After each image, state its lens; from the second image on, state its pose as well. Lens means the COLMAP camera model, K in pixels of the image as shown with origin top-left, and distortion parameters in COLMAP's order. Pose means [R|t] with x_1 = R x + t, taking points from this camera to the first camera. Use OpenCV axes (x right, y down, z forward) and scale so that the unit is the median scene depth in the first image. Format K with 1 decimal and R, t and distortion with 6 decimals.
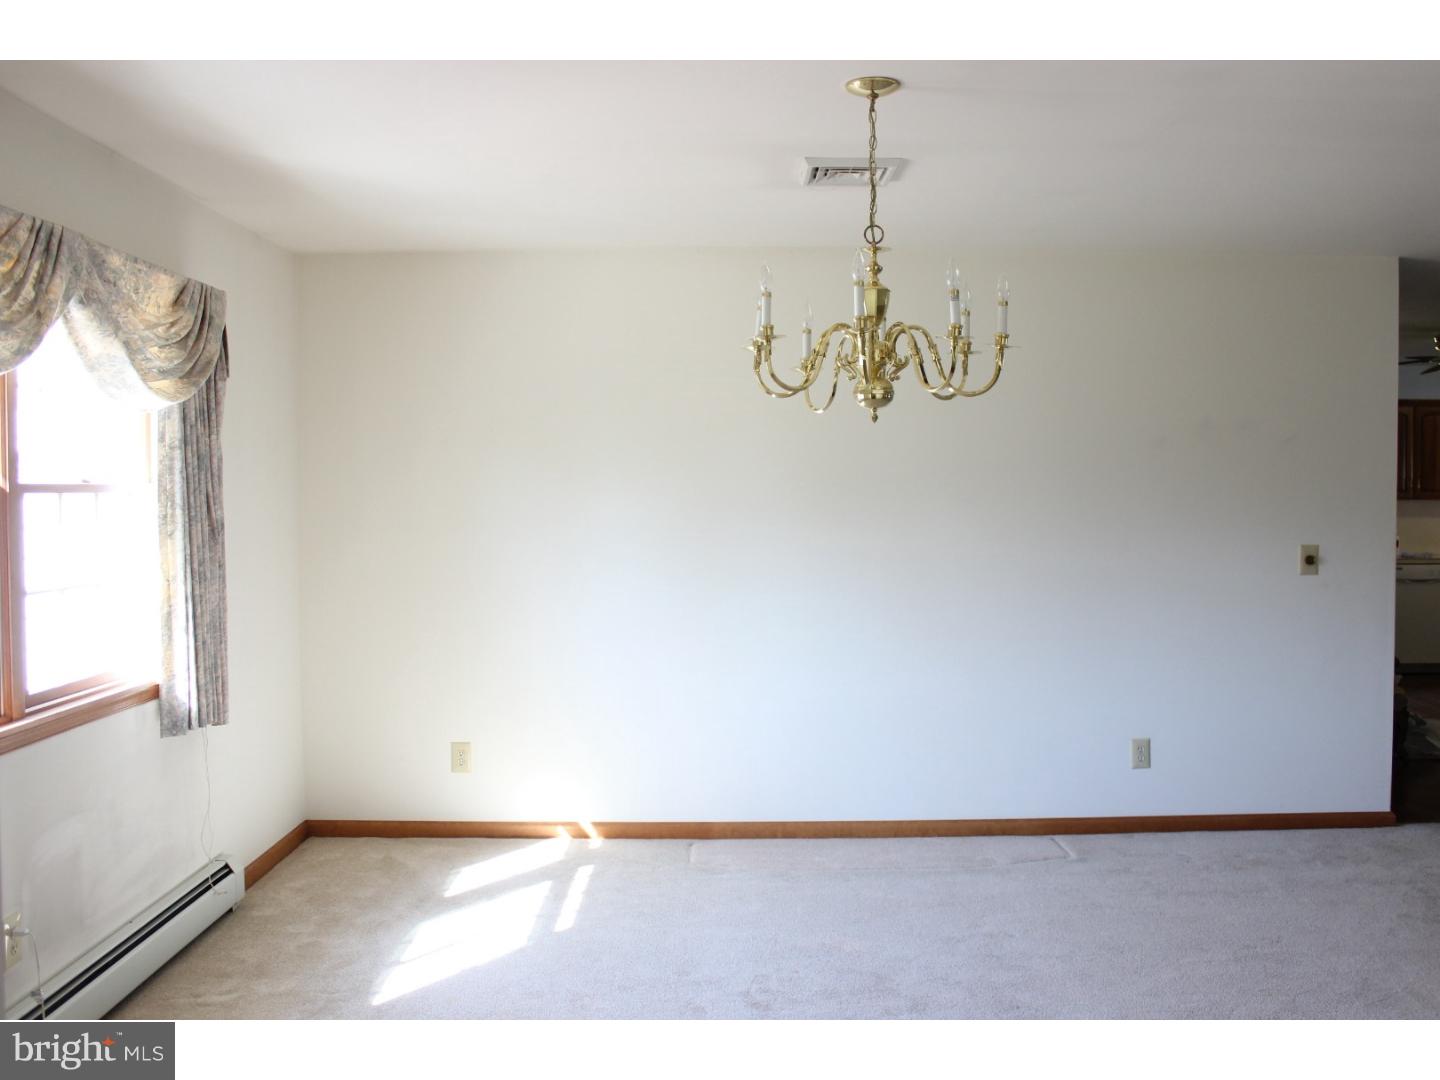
lens RADIAL K [[1299.0, 0, 720.0], [0, 1299.0, 540.0], [0, 0, 1]] dist [0.006501, 0.005514]
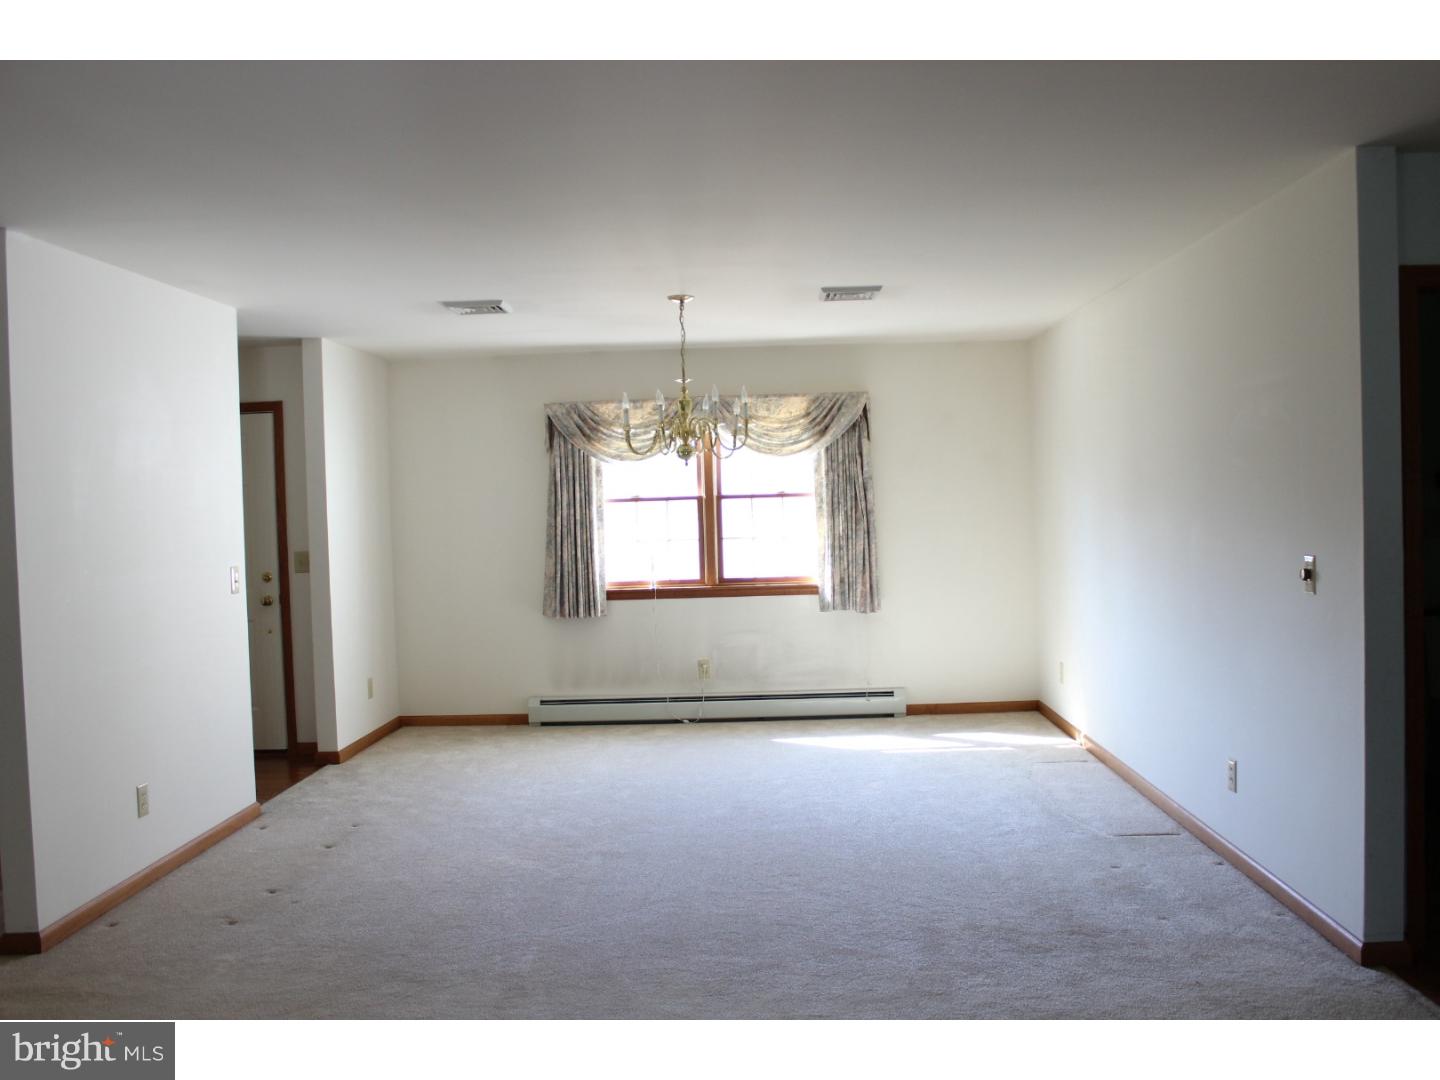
lens RADIAL K [[1299.0, 0, 720.0], [0, 1299.0, 540.0], [0, 0, 1]] dist [0.006501, 0.005514]
pose [[-0.030957, 0.037630, -0.998812, 1.677161], [-0.007454, 0.999255, 0.037878, -0.043640], [0.999493, 0.008618, -0.030653, 0.898357]]
